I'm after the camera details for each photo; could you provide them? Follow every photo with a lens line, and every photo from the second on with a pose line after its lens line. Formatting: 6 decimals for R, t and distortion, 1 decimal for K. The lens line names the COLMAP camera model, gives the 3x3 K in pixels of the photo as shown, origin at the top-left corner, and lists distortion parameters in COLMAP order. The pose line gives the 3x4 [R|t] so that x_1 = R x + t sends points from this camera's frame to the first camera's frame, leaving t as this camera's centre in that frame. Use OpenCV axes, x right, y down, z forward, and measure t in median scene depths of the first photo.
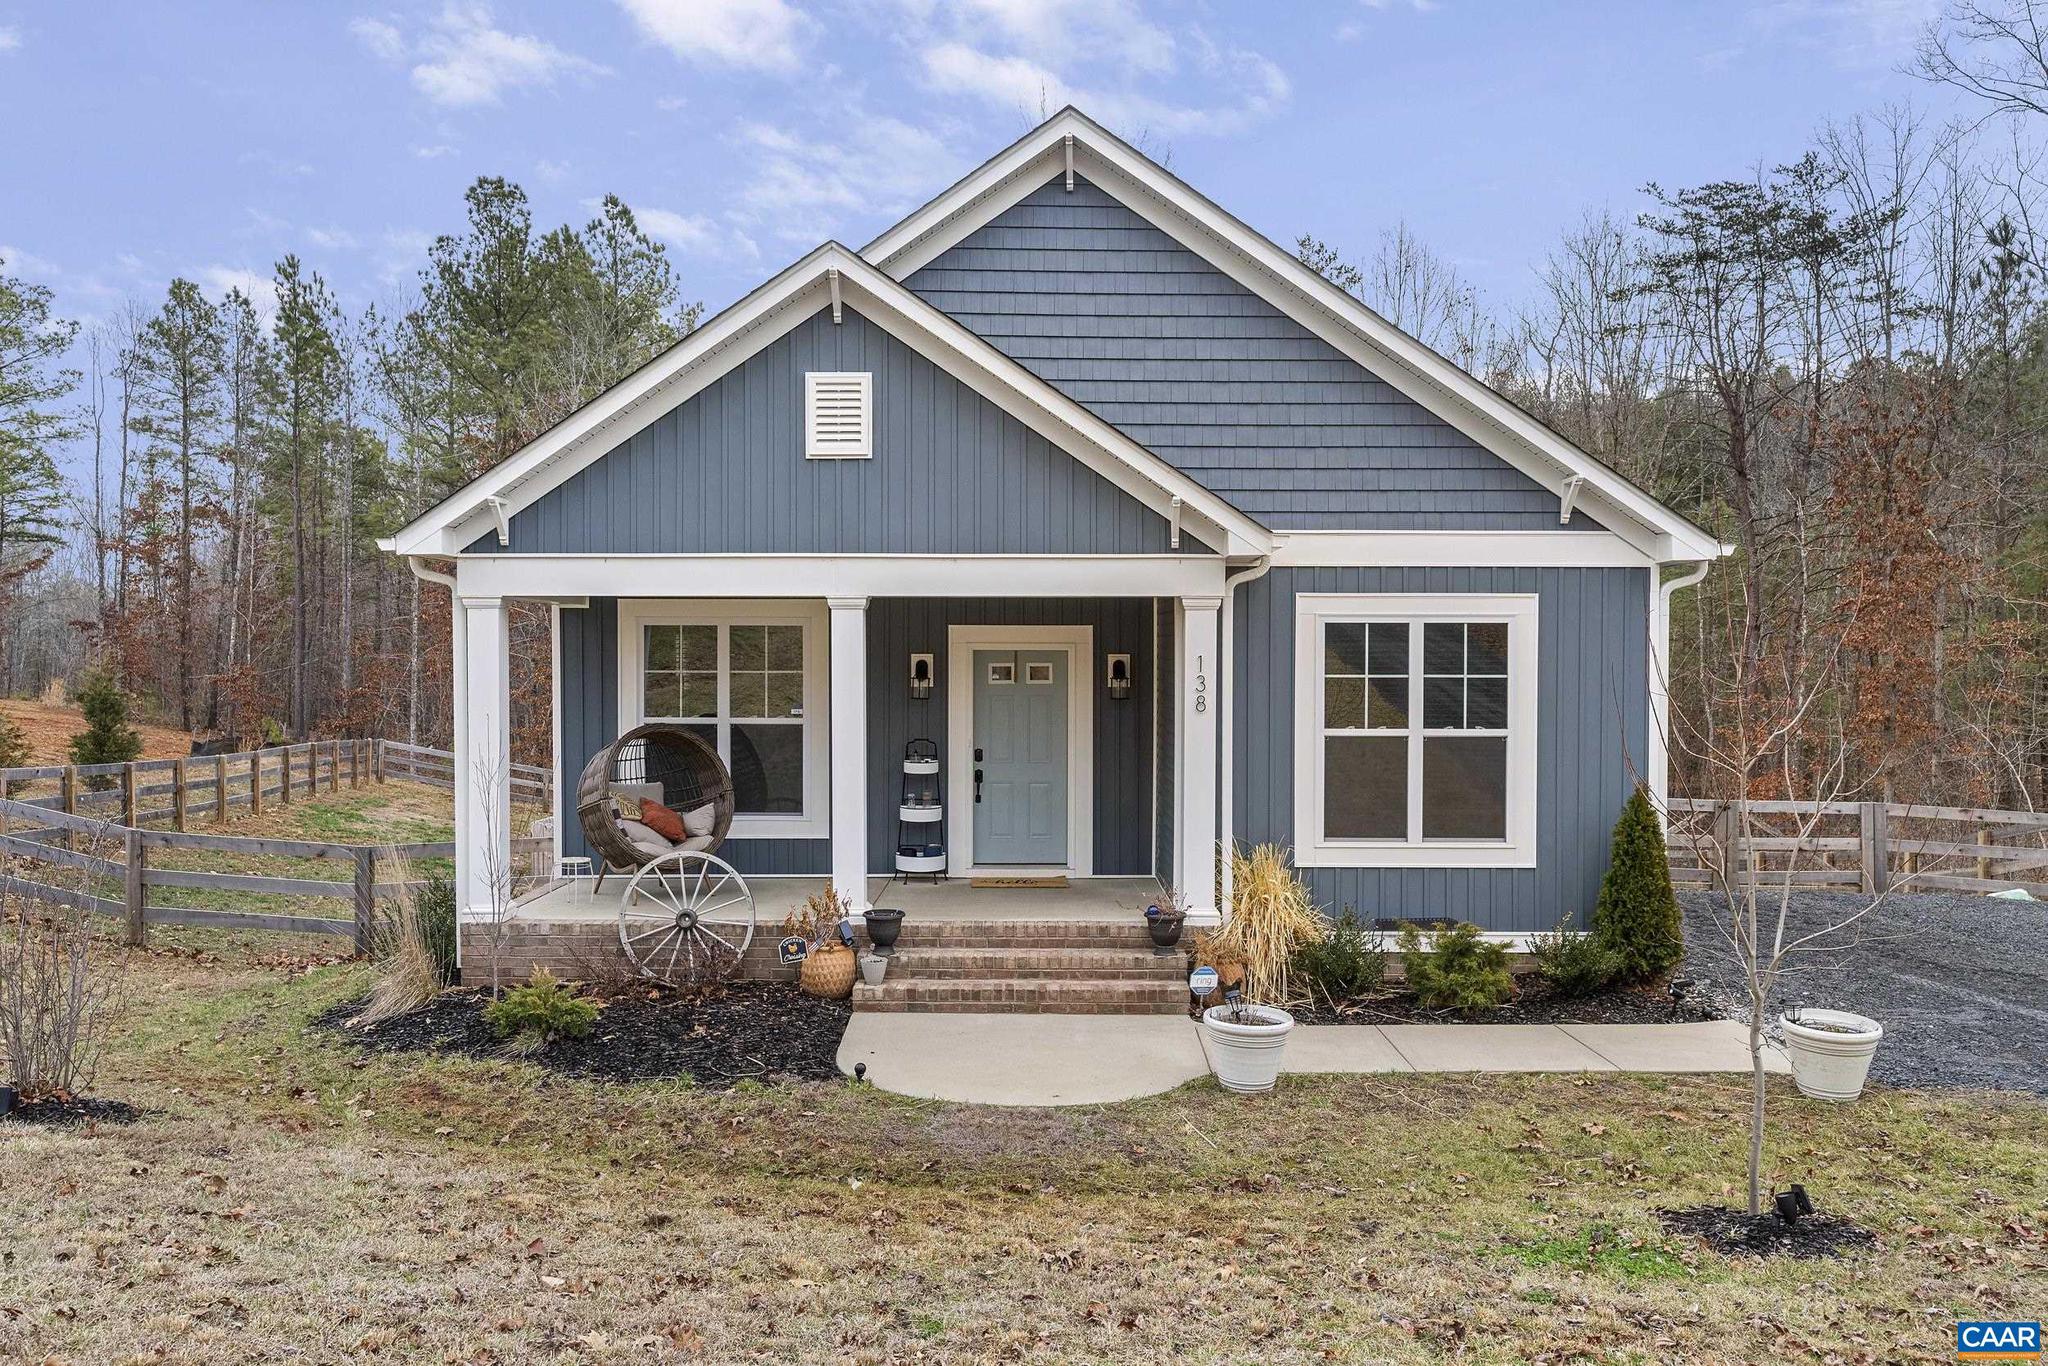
lens RADIAL K [[1496.8, 0, 1024.1], [0, 1496.8, 695.5], [0, 0, 1]] dist [-0.001279, -0.004334]
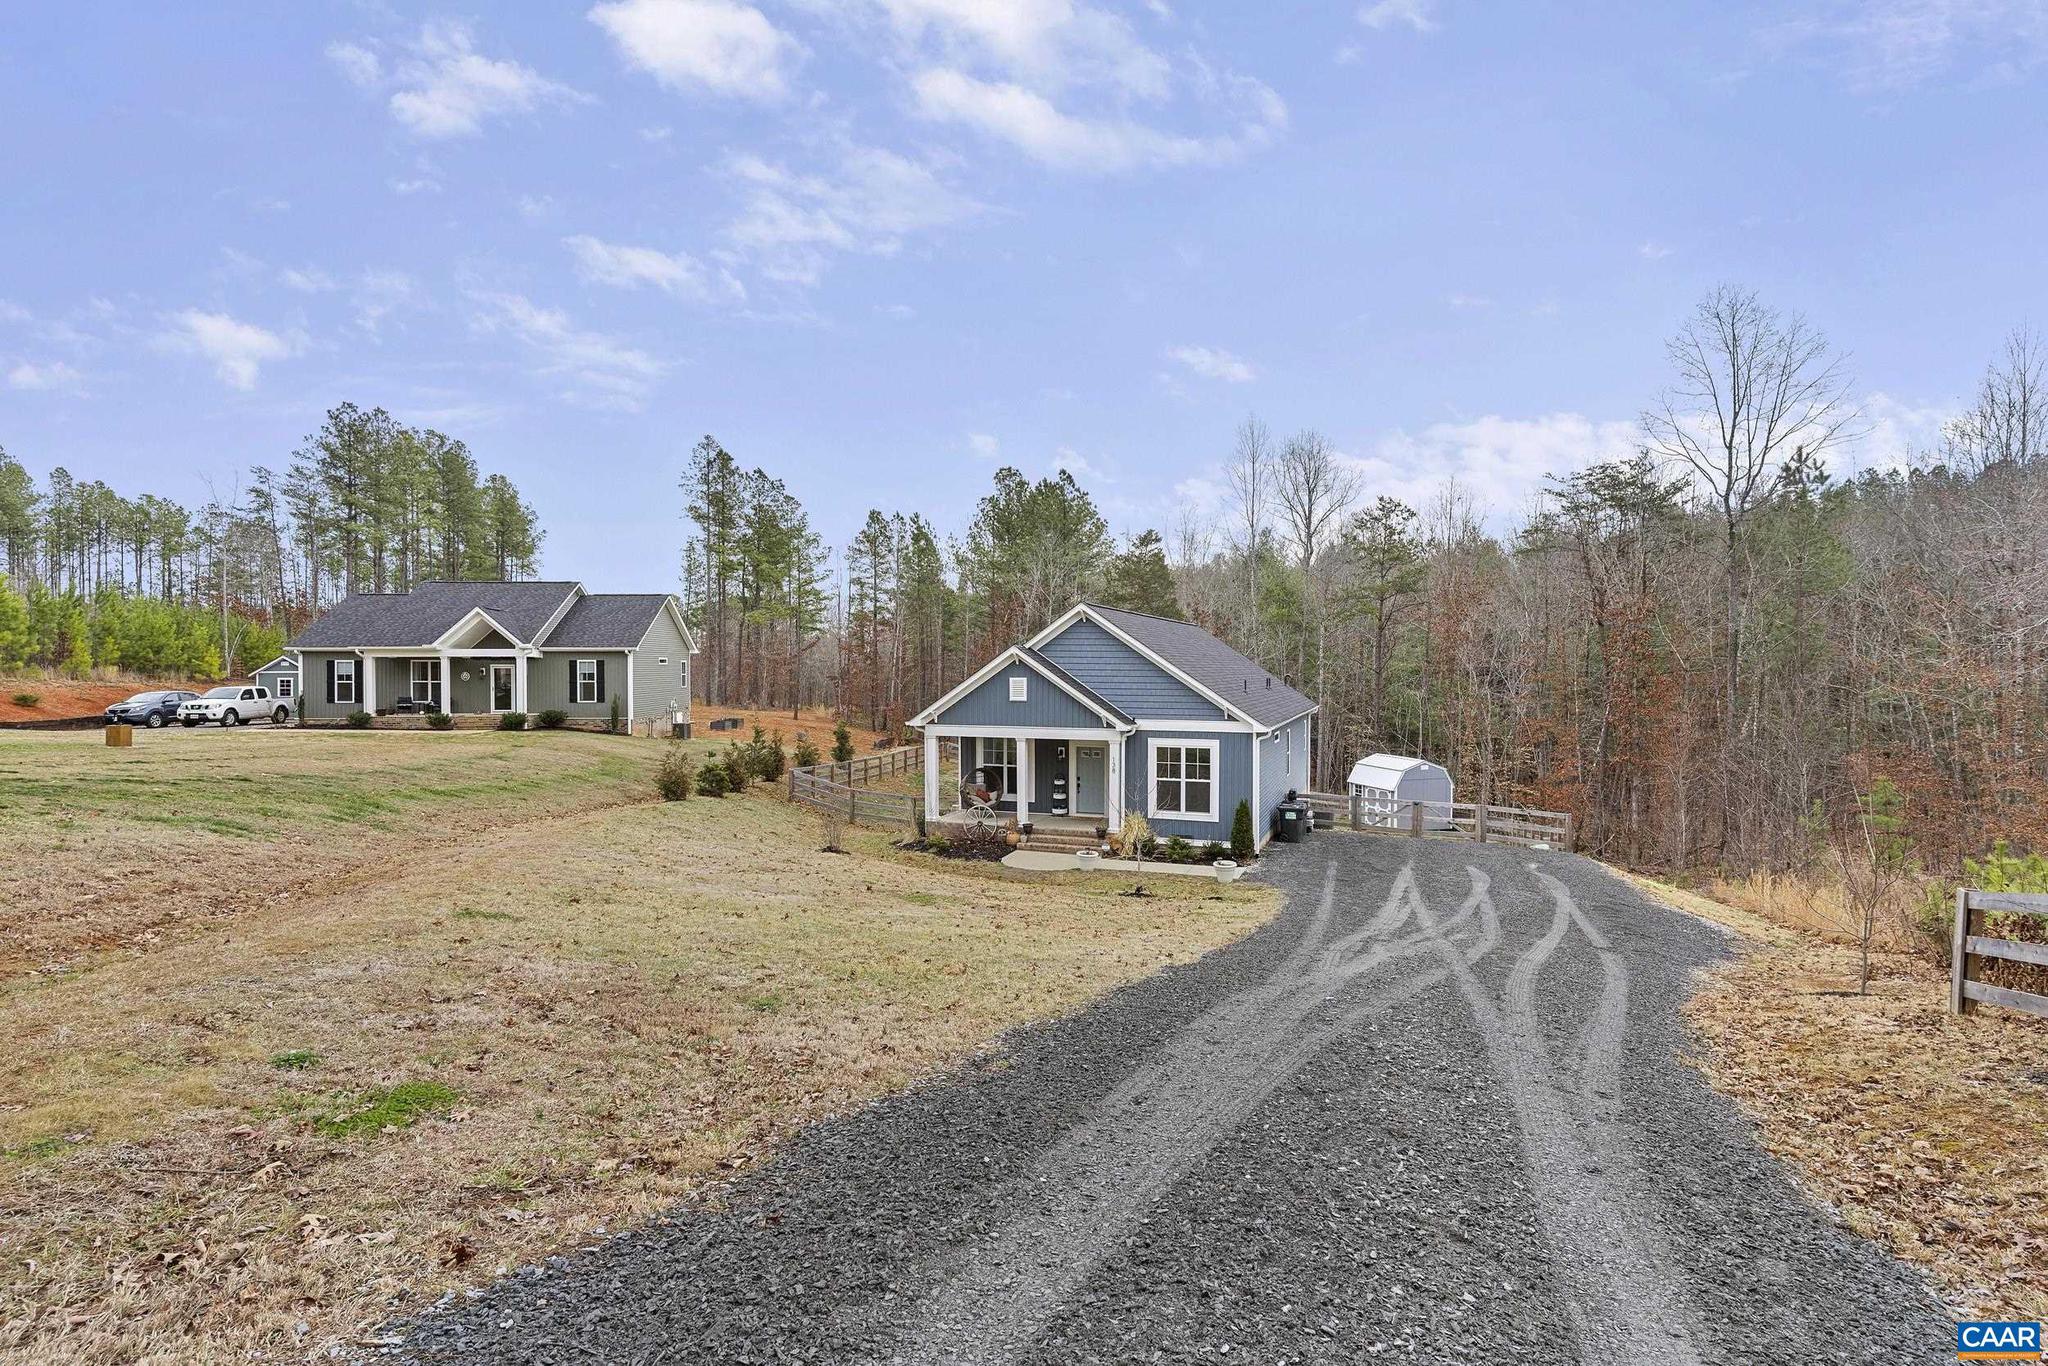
lens RADIAL K [[989.5, 0, 1038.8], [0, 989.5, 694.9], [0, 0, 1]] dist [0.004314, -0.001412]
pose [[0.938762, 0.009491, -0.344436, 0.734534], [-0.008076, 0.999952, 0.005542, -0.179545], [0.344473, -0.002421, 0.938793, -1.227394]]
